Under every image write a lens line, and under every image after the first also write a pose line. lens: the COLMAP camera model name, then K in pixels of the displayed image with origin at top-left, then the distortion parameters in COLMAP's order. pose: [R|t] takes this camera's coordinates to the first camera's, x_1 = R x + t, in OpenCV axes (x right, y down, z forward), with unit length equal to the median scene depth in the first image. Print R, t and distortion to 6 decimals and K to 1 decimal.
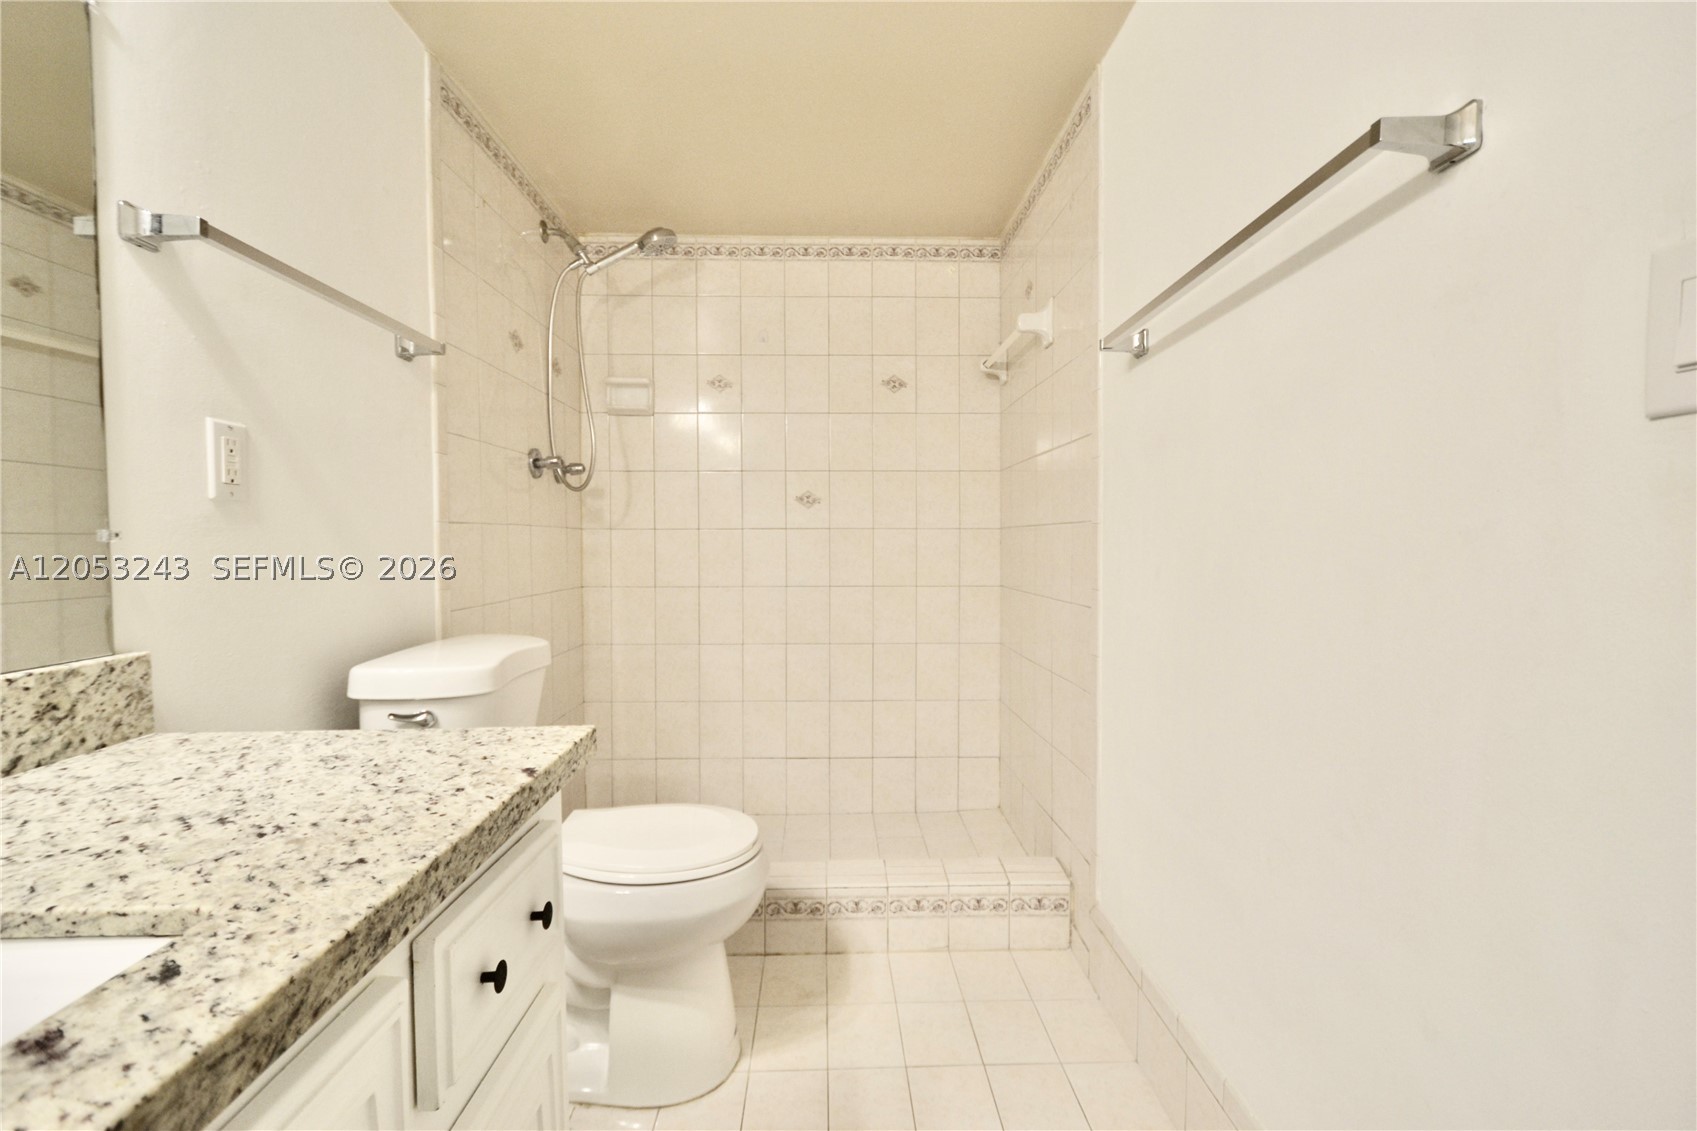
lens RADIAL K [[732.2, 0, 846.9], [0, 732.2, 562.4], [0, 0, 1]] dist [0.003171, -0.007464]
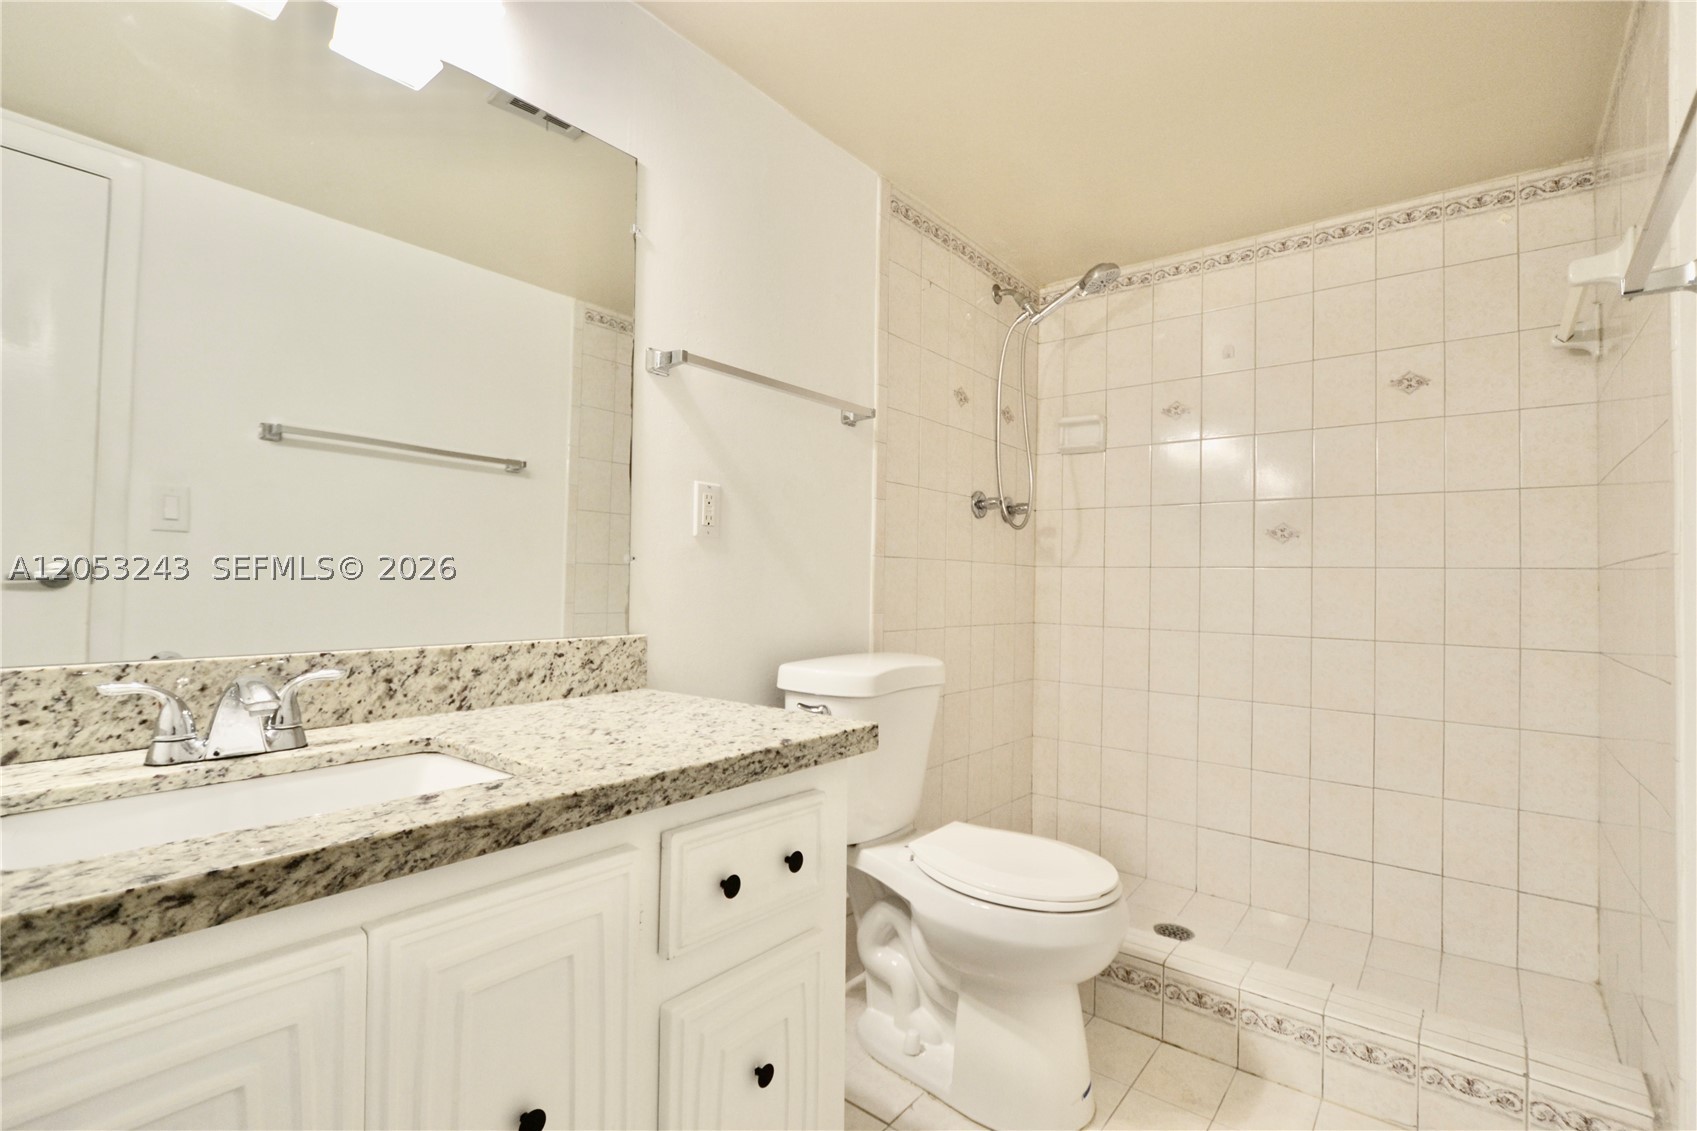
lens RADIAL K [[759.7, 0, 854.5], [0, 759.7, 565.2], [0, 0, 1]] dist [0.000350, -0.004935]
pose [[0.769720, 0.002200, -0.638378, 0.214012], [-0.039196, 0.998270, -0.043820, 0.015682], [0.637178, 0.058751, 0.768475, 0.022725]]
